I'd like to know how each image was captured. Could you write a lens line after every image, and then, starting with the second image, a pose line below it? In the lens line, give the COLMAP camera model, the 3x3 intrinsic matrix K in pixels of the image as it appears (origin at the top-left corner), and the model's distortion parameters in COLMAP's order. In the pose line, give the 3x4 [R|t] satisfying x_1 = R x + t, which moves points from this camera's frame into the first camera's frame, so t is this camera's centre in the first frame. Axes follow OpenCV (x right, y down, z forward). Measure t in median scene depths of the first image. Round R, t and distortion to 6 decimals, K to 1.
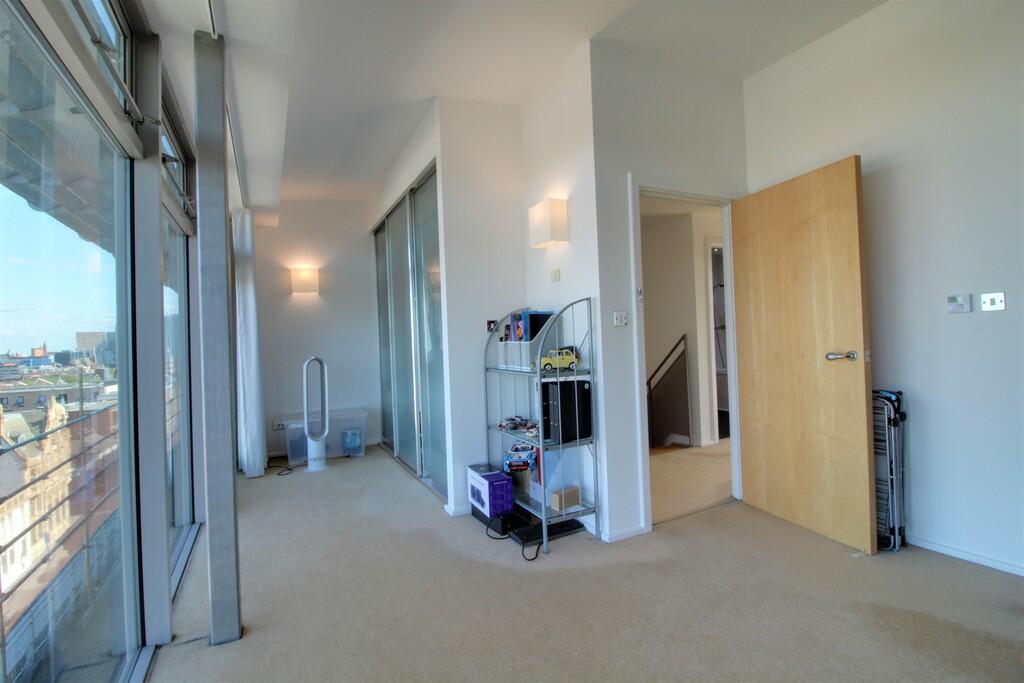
lens RADIAL K [[474.9, 0, 510.7], [0, 474.9, 335.8], [0, 0, 1]] dist [0.002940, -0.014467]
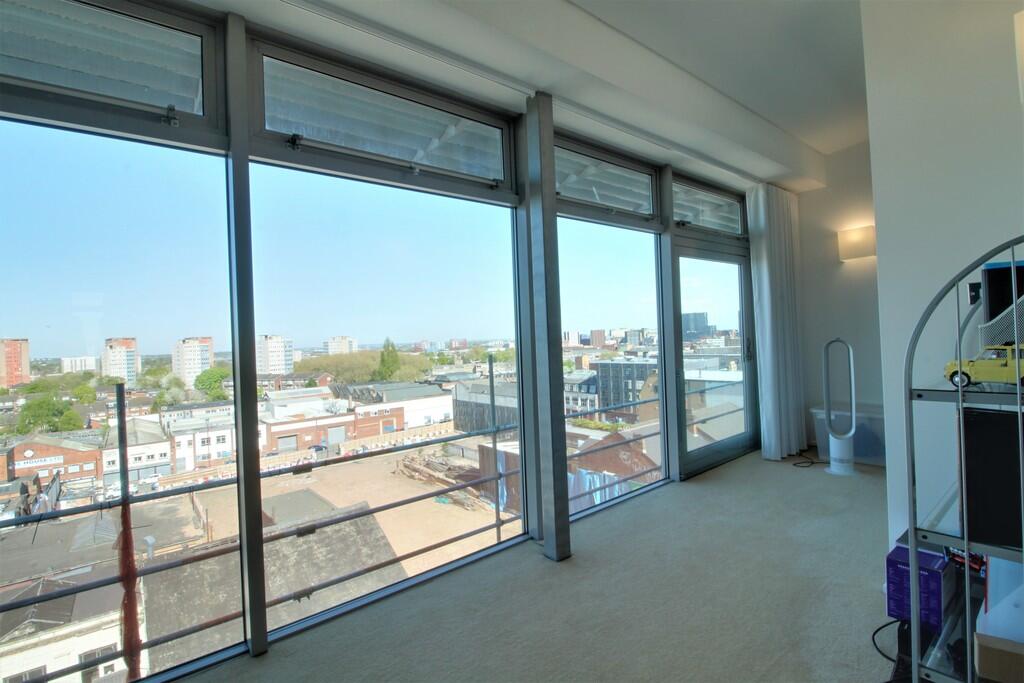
lens RADIAL K [[474.9, 0, 510.7], [0, 474.9, 335.8], [0, 0, 1]] dist [0.002940, -0.014467]
pose [[0.208213, 0.023325, -0.977805, 0.366392], [0.037769, 0.998778, 0.031868, -0.009282], [0.977354, -0.043566, 0.207077, 0.359776]]
